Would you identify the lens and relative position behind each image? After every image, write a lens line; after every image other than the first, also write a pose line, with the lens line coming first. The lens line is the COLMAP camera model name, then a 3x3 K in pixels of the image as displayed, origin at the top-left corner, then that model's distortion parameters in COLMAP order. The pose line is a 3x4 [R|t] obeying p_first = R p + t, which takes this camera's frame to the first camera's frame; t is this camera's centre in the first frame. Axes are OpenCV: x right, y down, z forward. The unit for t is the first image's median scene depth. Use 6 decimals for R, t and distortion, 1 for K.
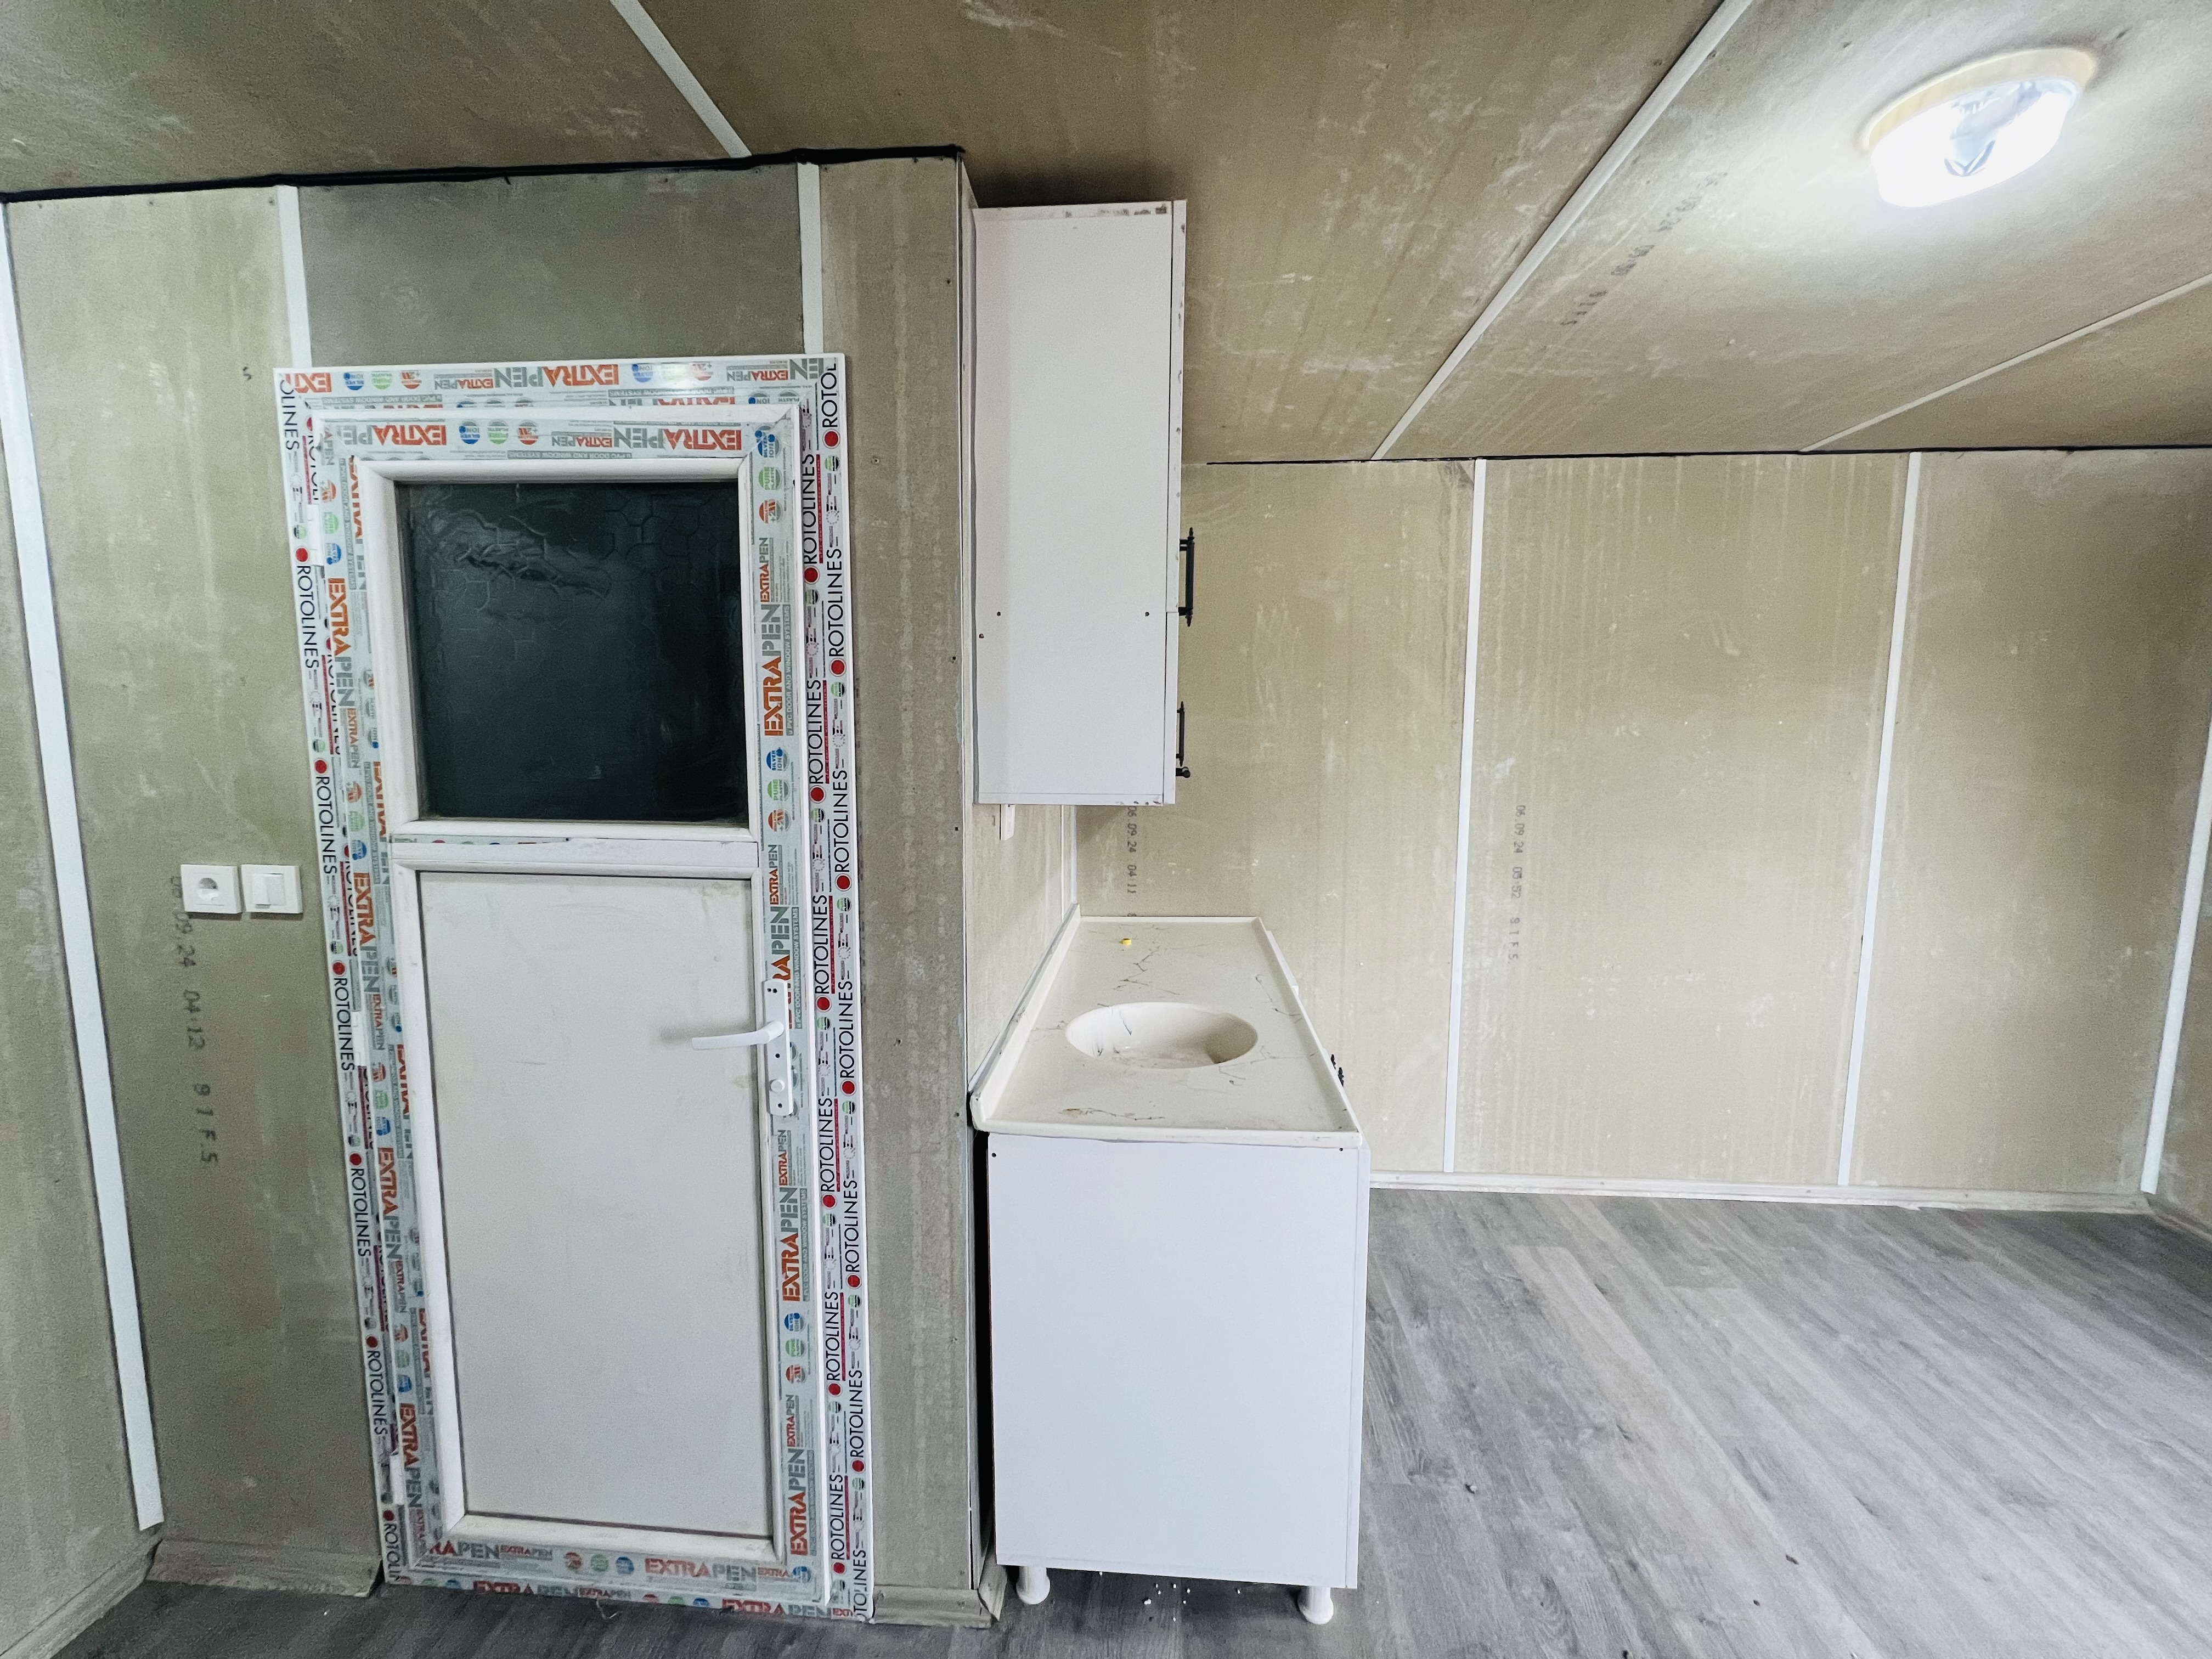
lens RADIAL K [[882.0, 0, 1102.4], [0, 882.0, 822.9], [0, 0, 1]] dist [-0.002384, 0.000451]
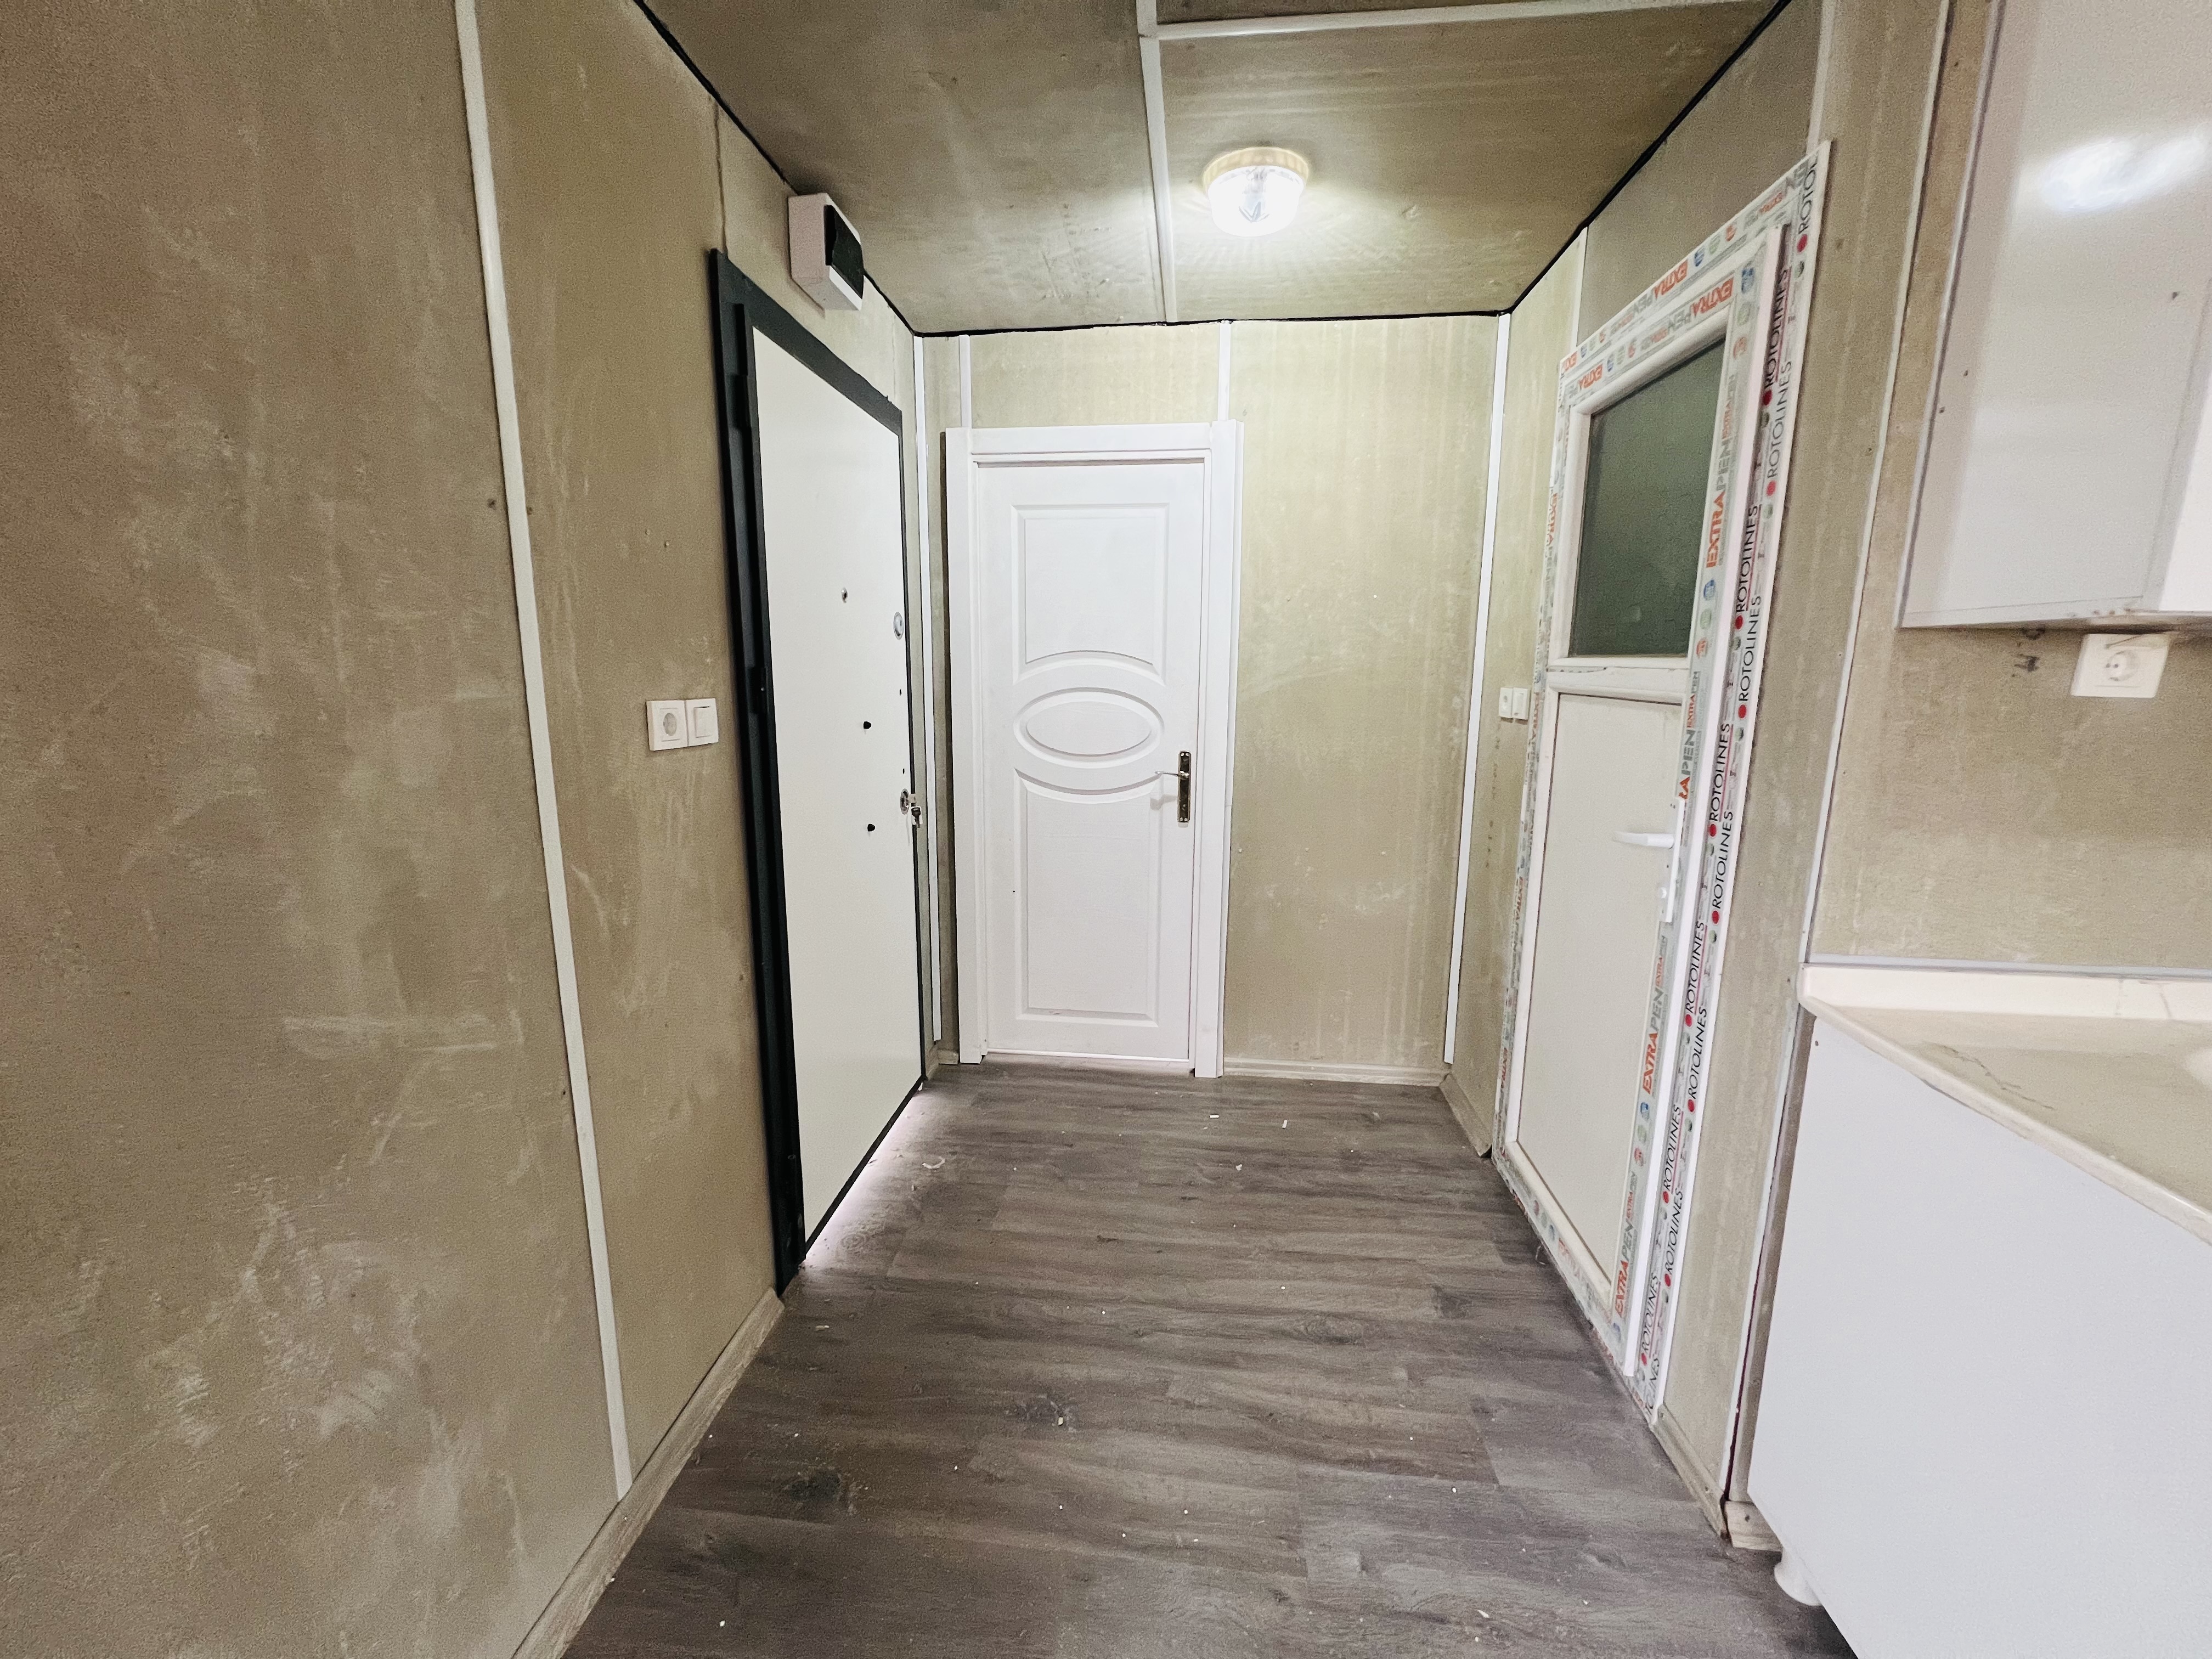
lens RADIAL K [[882.0, 0, 1102.2], [0, 882.0, 821.7], [0, 0, 1]] dist [-0.002384, 0.000451]
pose [[-0.032820, 0.169846, -0.984924, 0.380764], [-0.110093, 0.978844, 0.172466, 0.050454], [0.993379, 0.114094, -0.013426, 0.158610]]
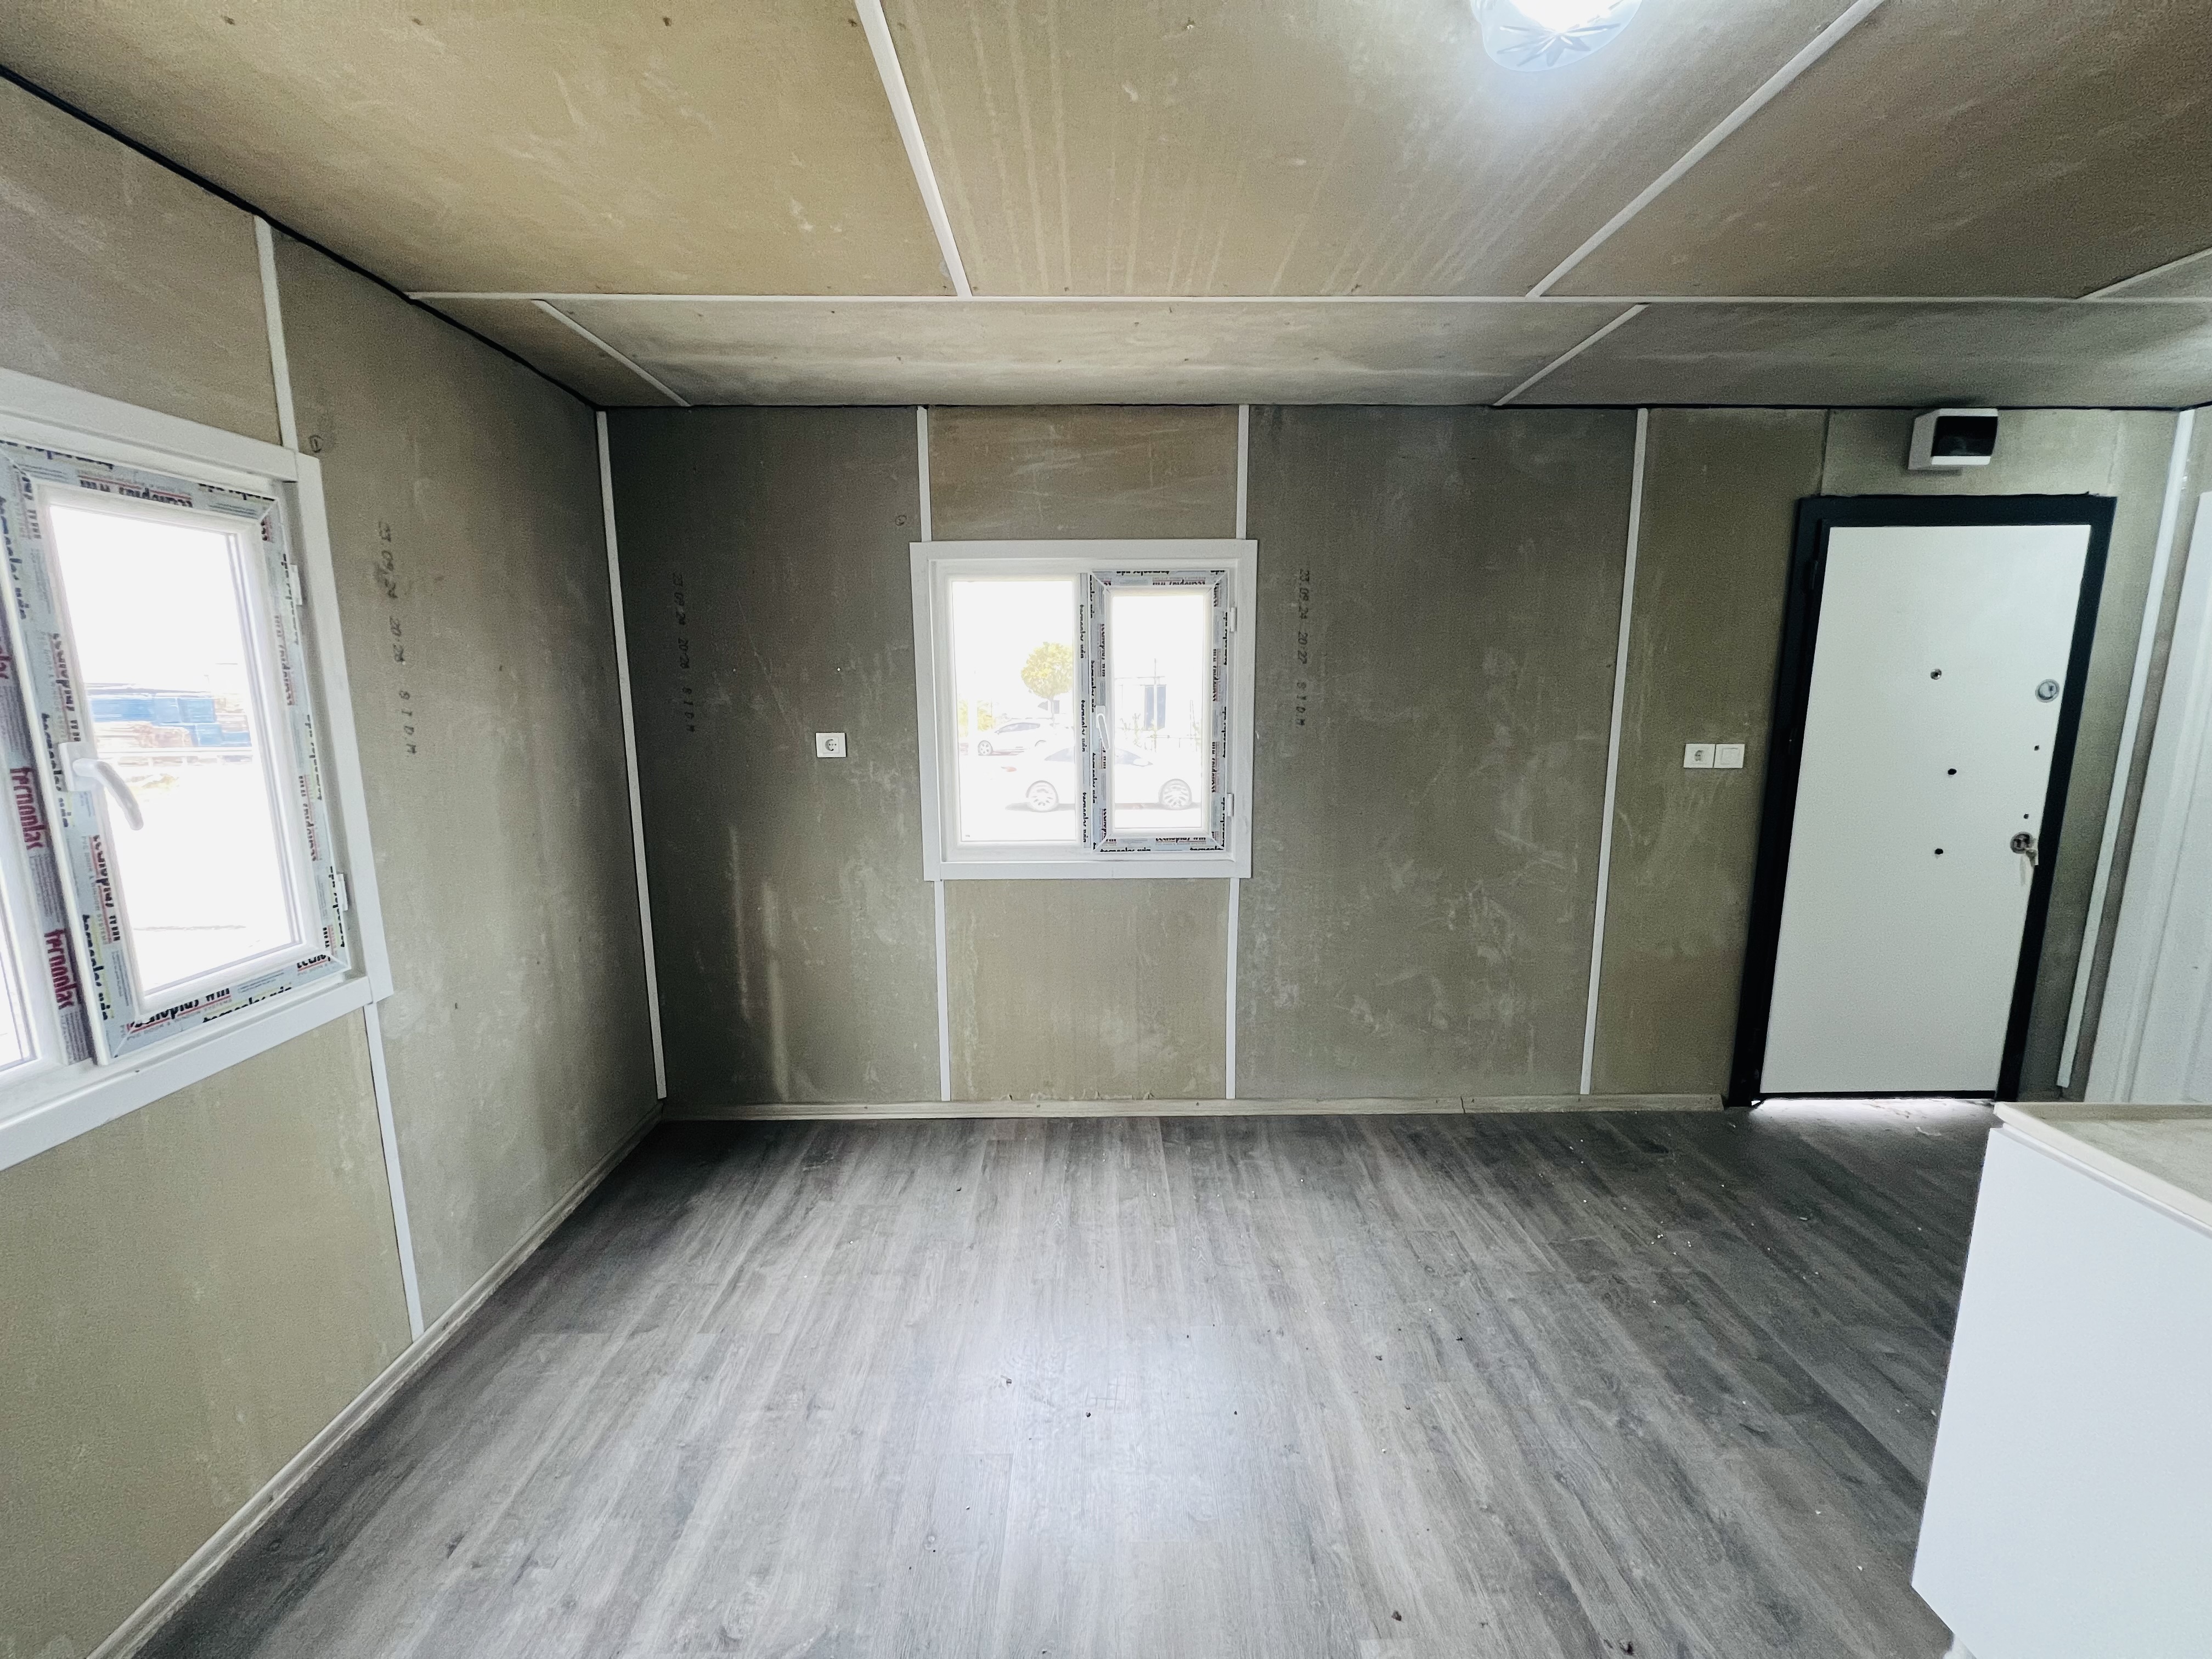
lens RADIAL K [[882.0, 0, 1101.1], [0, 882.0, 824.0], [0, 0, 1]] dist [-0.002384, 0.000451]
pose [[-0.996628, 0.013816, -0.080883, 0.671978], [-0.008145, 0.964198, 0.265059, -0.087272], [0.081649, 0.264824, -0.960834, 0.893230]]
